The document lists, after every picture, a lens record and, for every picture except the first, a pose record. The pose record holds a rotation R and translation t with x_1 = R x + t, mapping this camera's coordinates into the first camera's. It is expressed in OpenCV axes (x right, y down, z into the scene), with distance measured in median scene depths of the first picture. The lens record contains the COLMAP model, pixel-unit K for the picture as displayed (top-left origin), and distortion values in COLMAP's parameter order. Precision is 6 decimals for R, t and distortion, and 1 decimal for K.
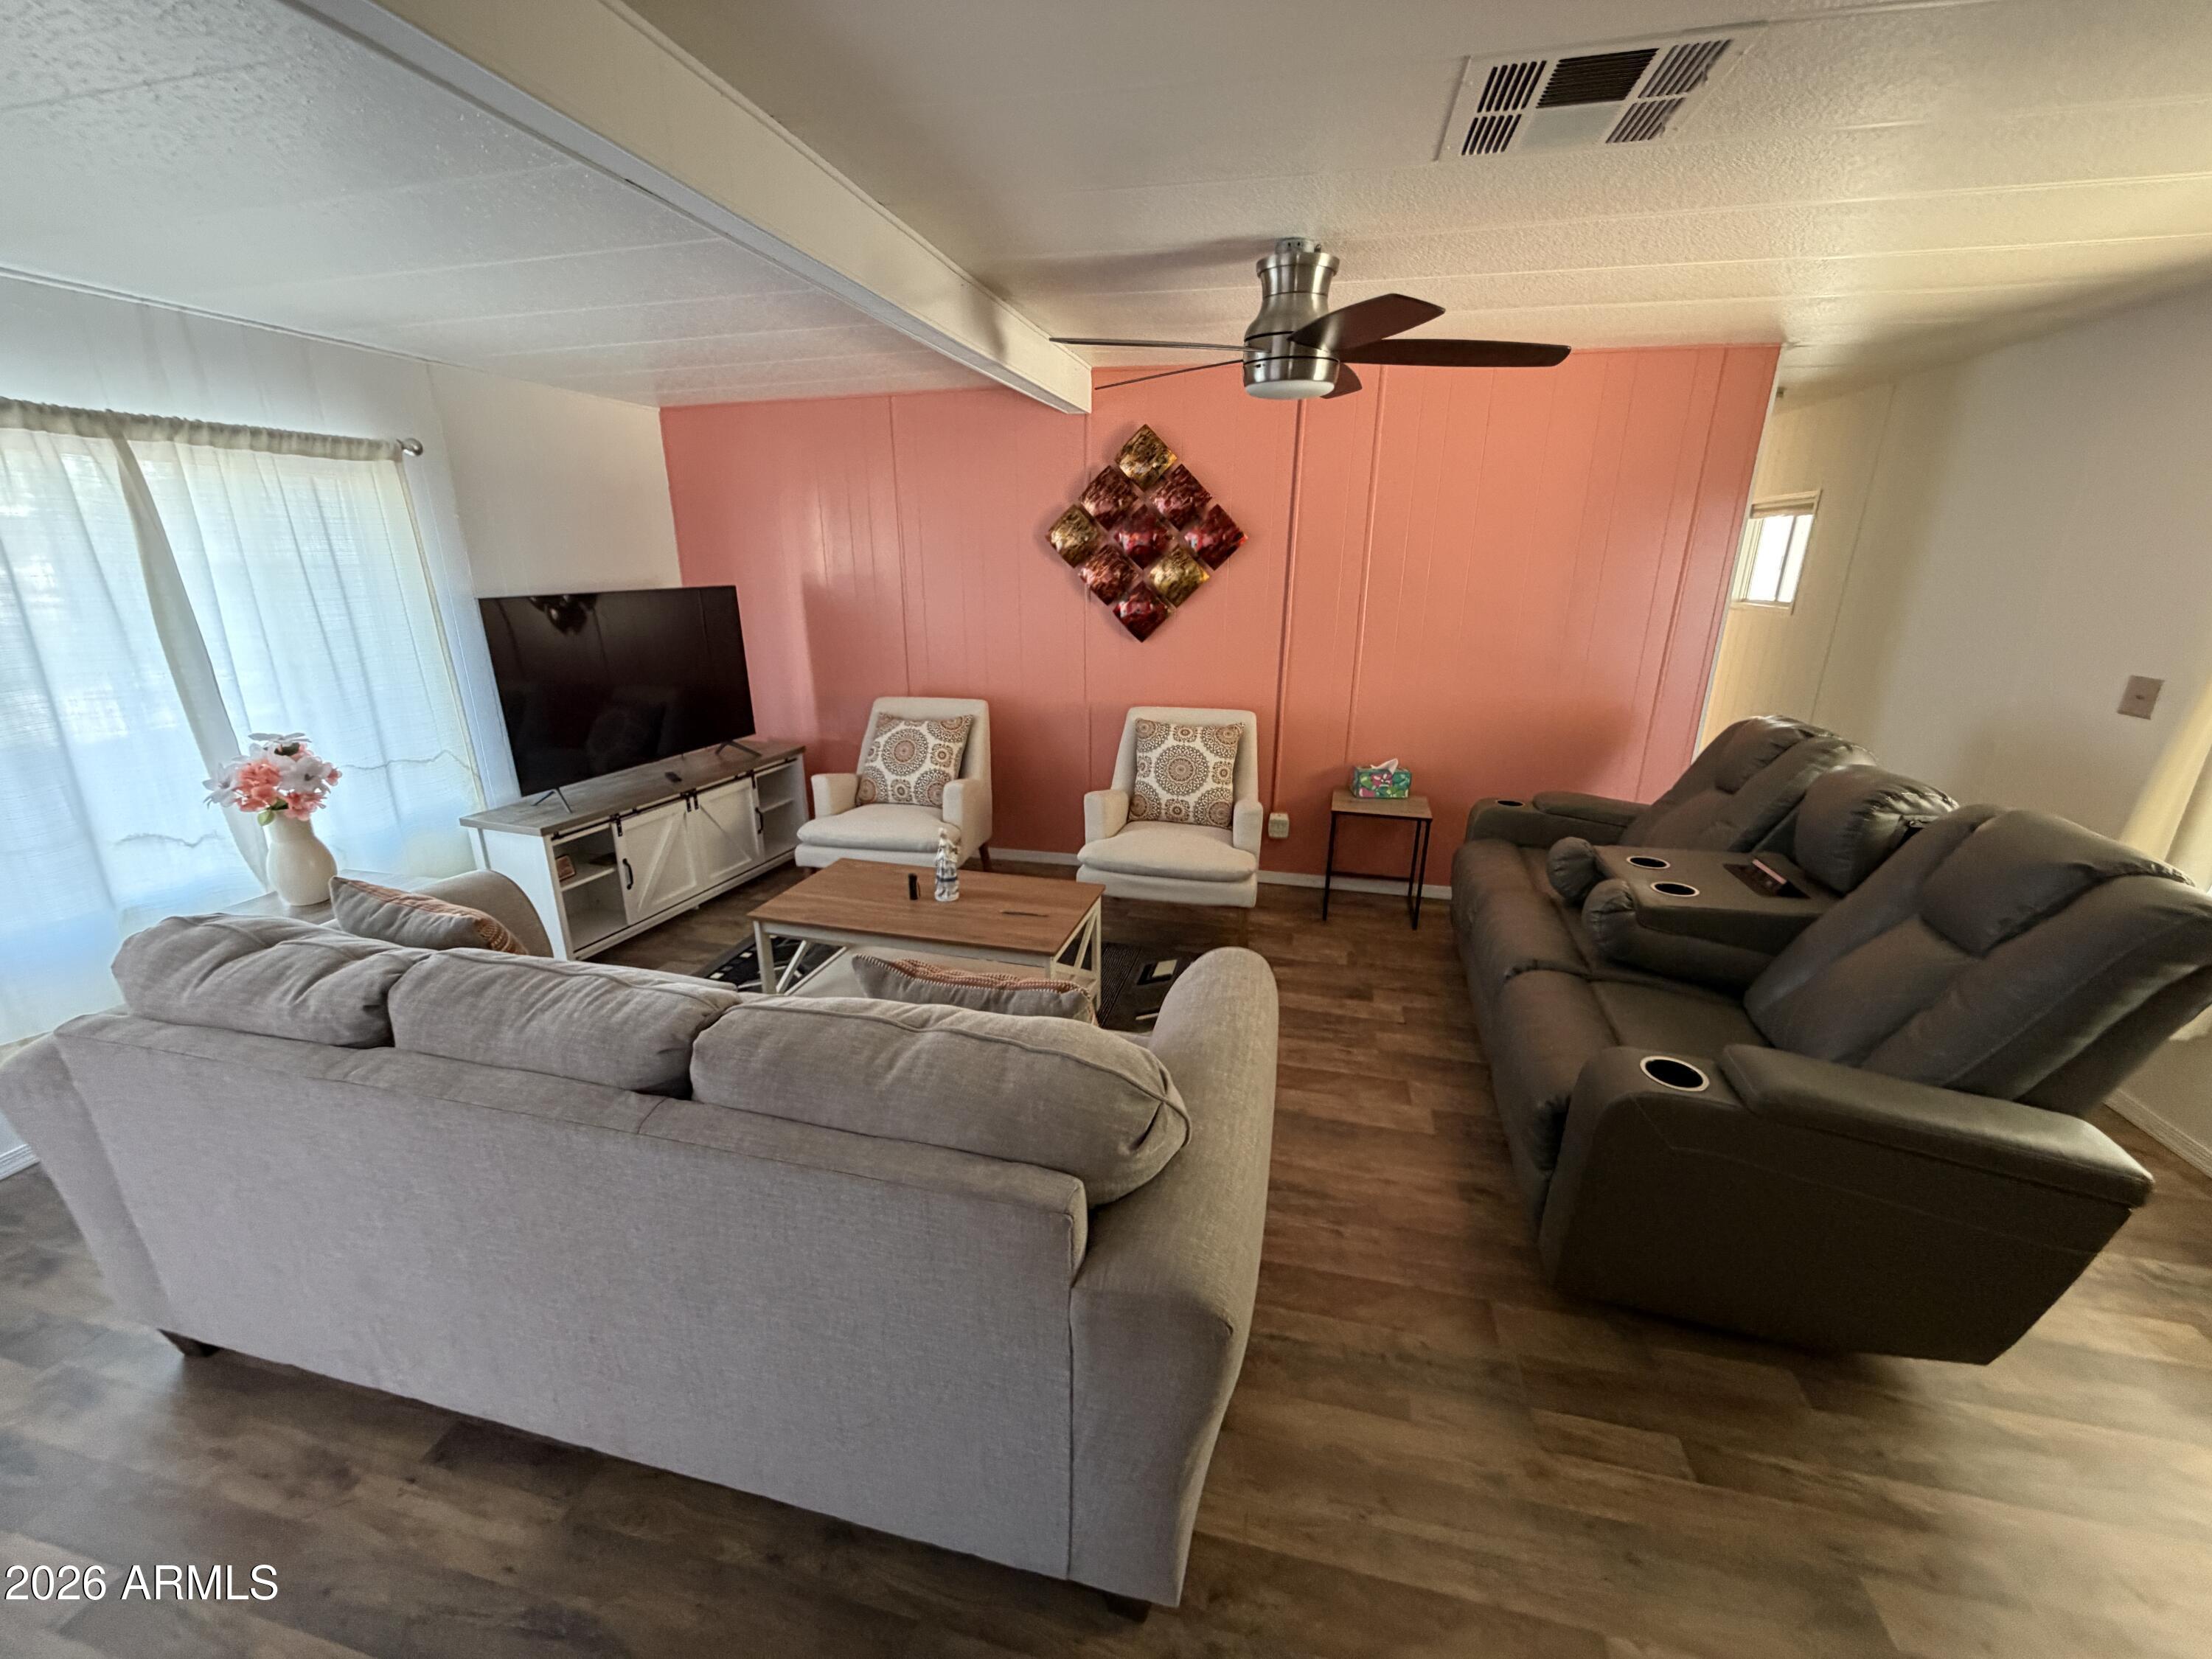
lens RADIAL K [[881.4, 0, 1104.7], [0, 881.4, 838.0], [0, 0, 1]] dist [-0.000607, -0.000035]
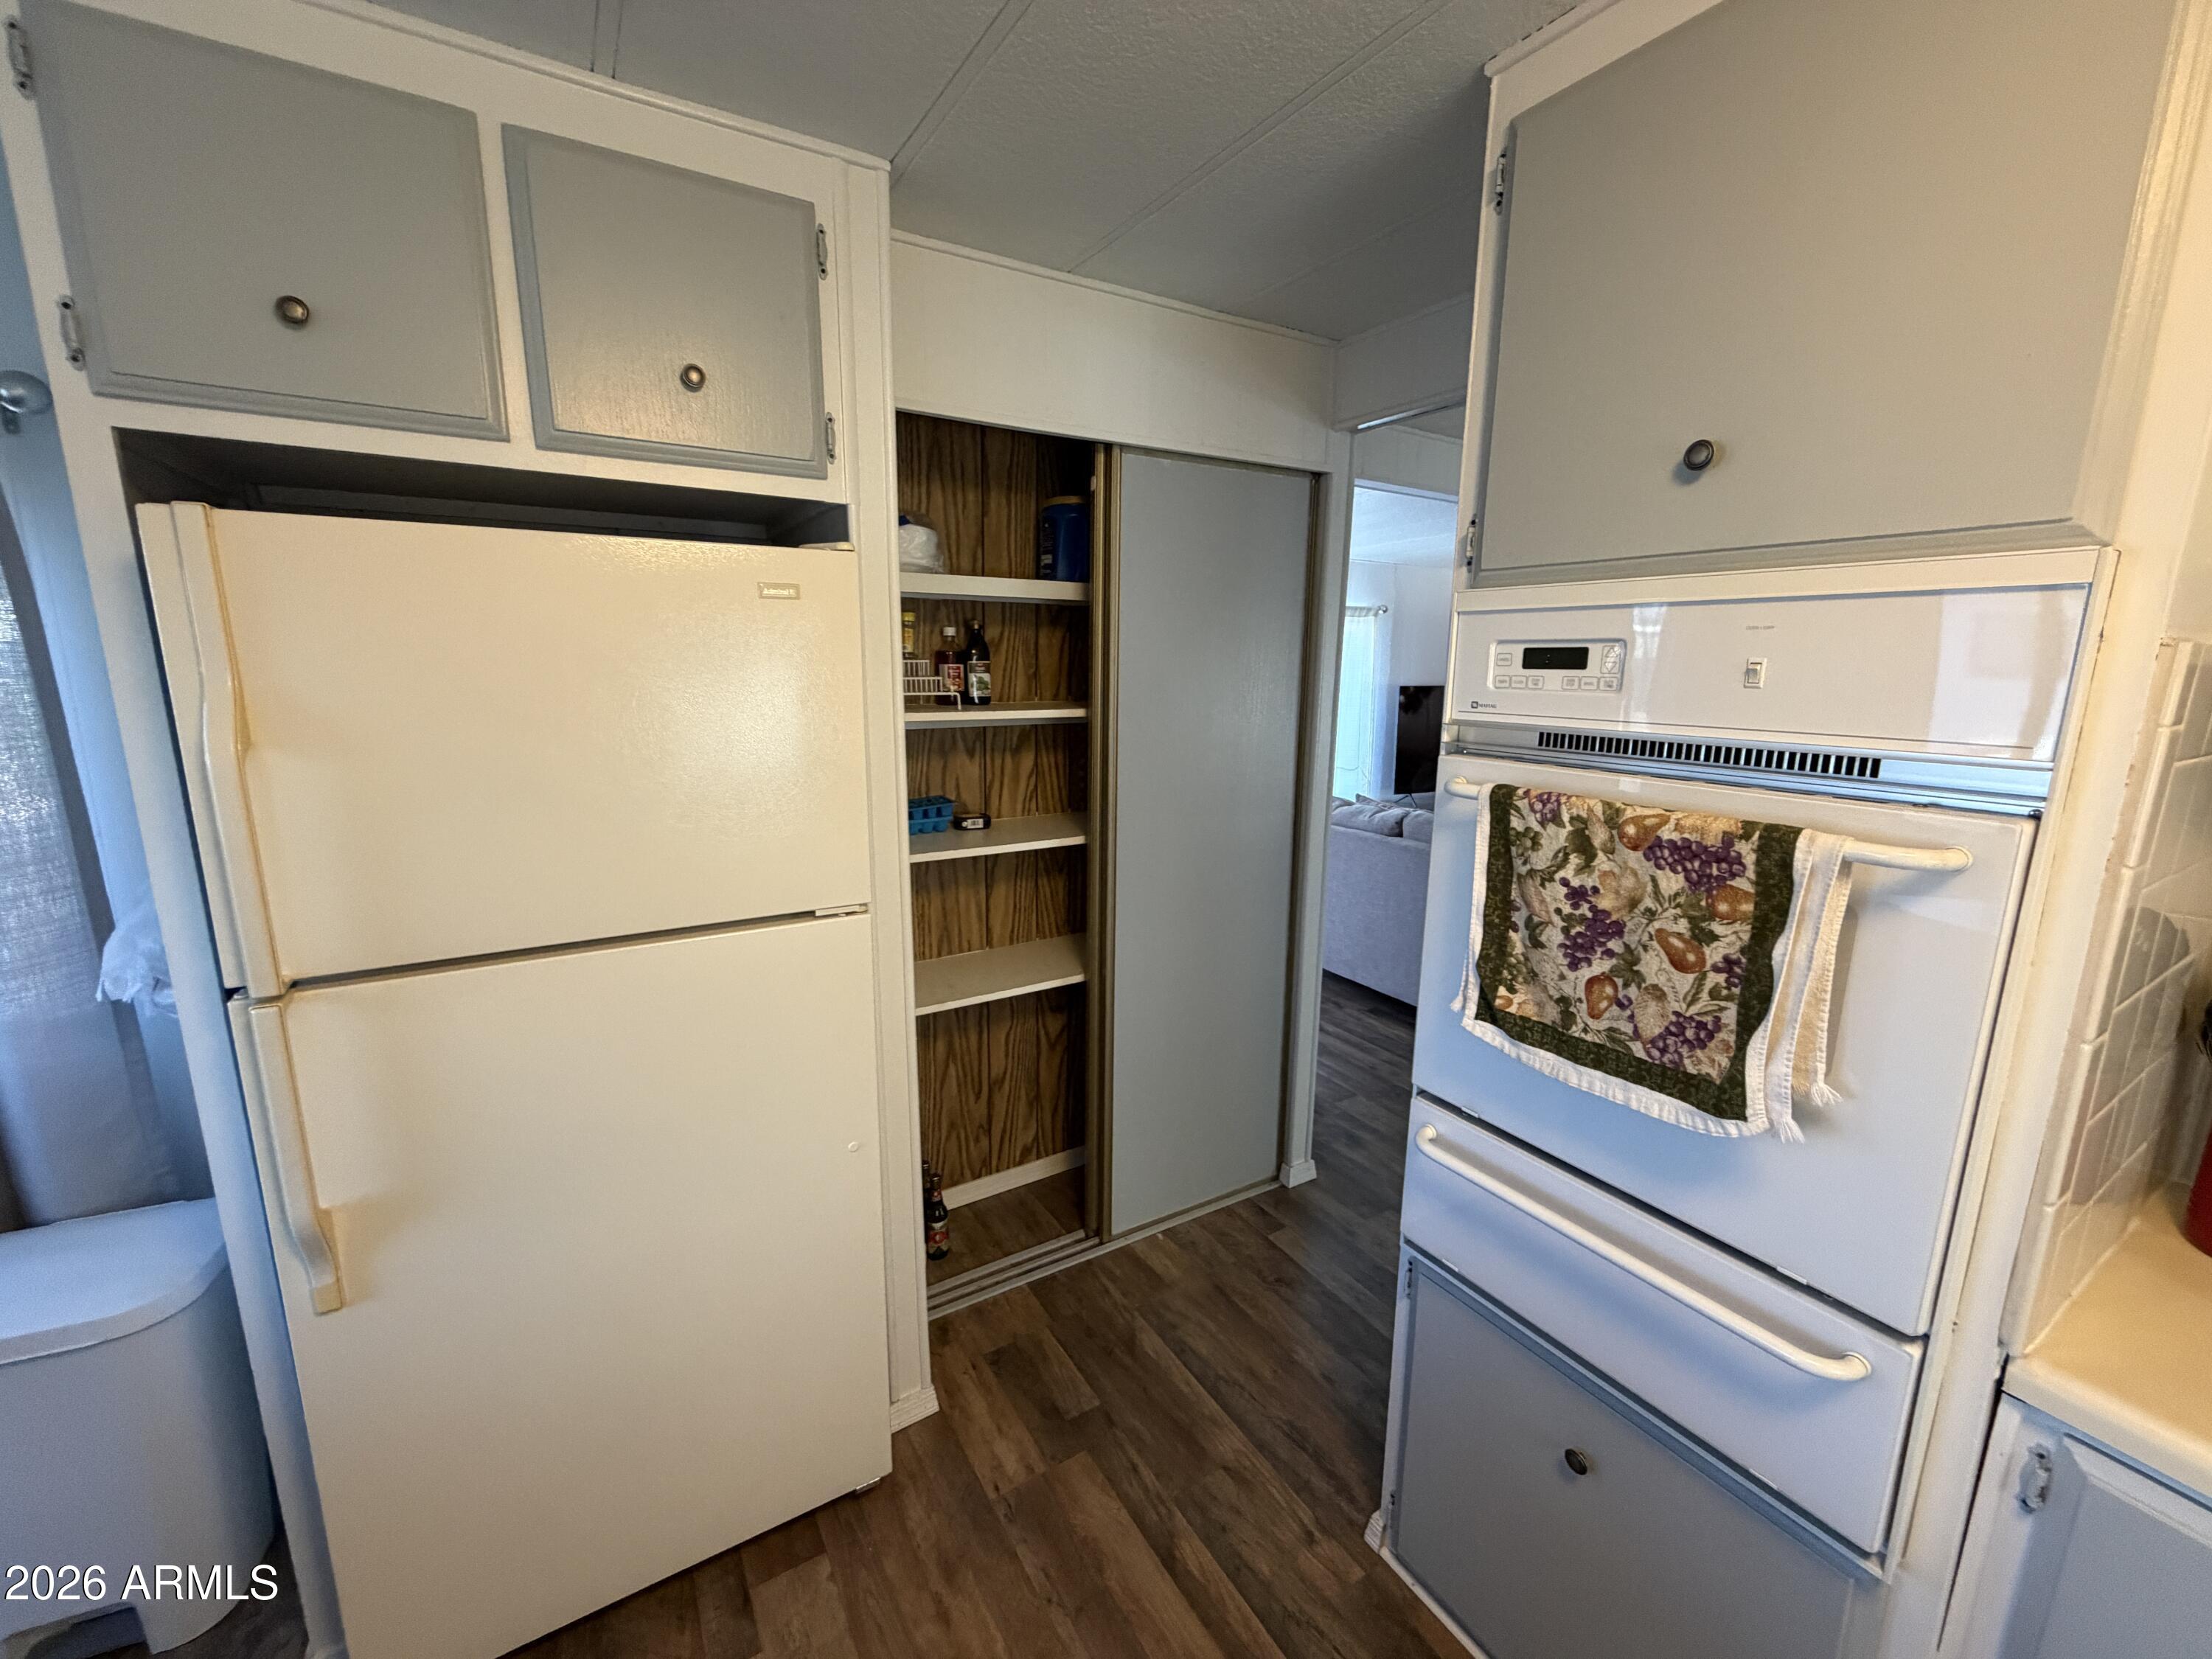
lens RADIAL K [[881.4, 0, 1102.3], [0, 881.4, 827.5], [0, 0, 1]] dist [-0.000607, -0.000035]
pose [[0.704657, 0.139400, -0.695720, 0.402359], [-0.229642, 0.972544, -0.037726, 0.504567], [0.671359, 0.186350, 0.717322, -1.510035]]
